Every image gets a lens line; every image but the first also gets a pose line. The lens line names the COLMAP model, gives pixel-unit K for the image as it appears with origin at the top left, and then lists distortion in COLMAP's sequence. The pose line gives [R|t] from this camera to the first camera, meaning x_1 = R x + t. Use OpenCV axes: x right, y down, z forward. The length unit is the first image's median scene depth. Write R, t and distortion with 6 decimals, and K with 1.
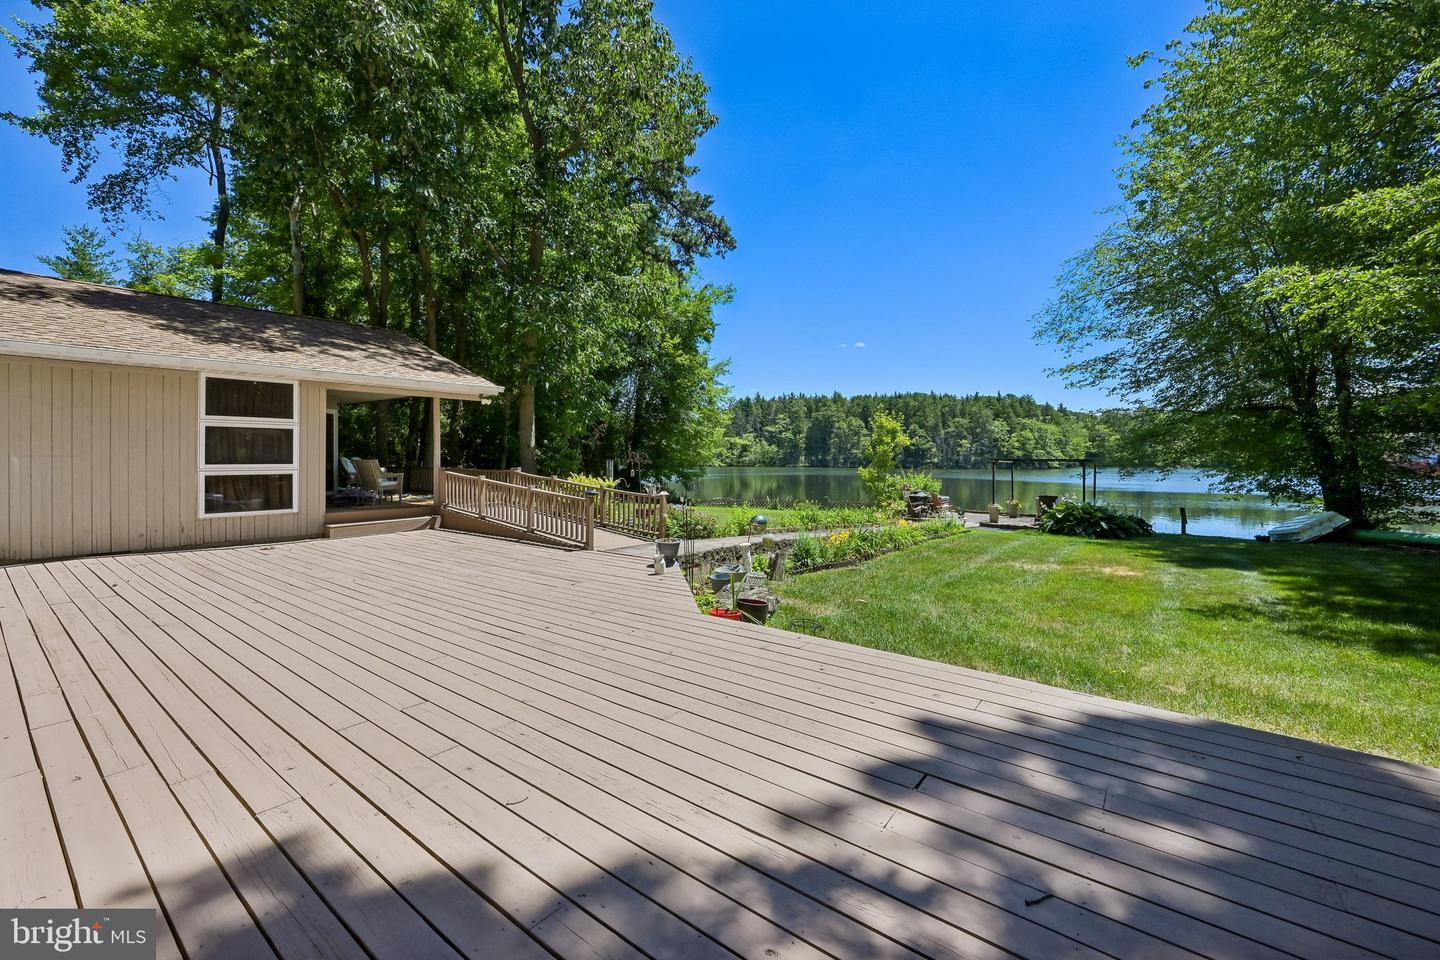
lens RADIAL K [[579.4, 0, 712.9], [0, 579.4, 460.9], [0, 0, 1]] dist [0.007576, 0.000393]
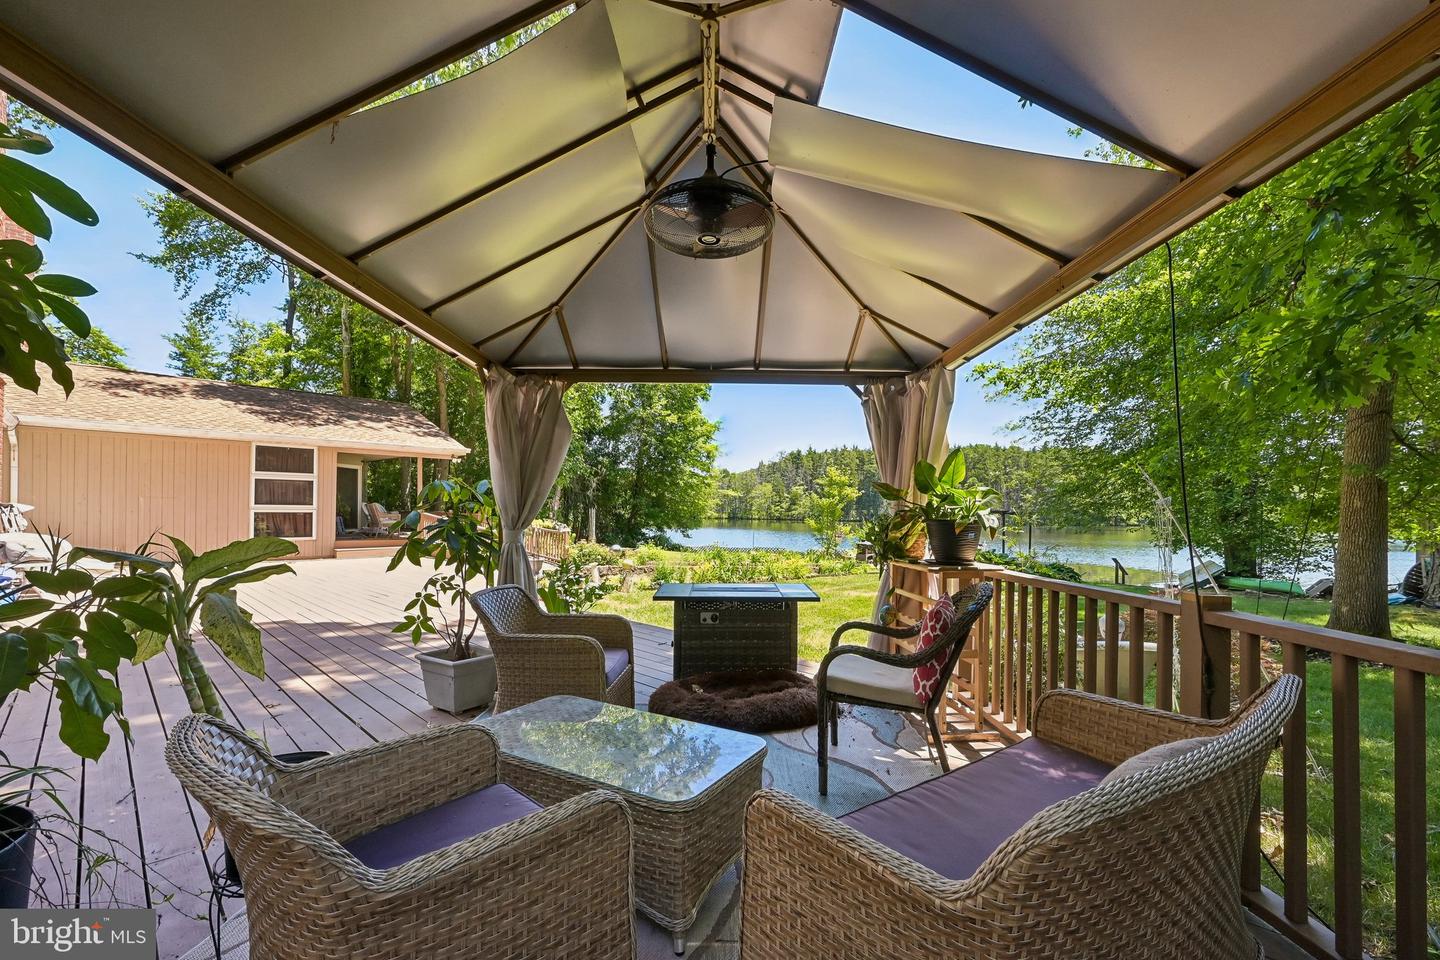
lens RADIAL K [[599.2, 0, 702.6], [0, 599.2, 510.9], [0, 0, 1]] dist [0.011240, 0.000098]
pose [[0.992453, 0.007489, -0.122393, 0.299393], [-0.008381, 0.999942, -0.006782, 0.015647], [0.122335, 0.007756, 0.992459, -0.254353]]
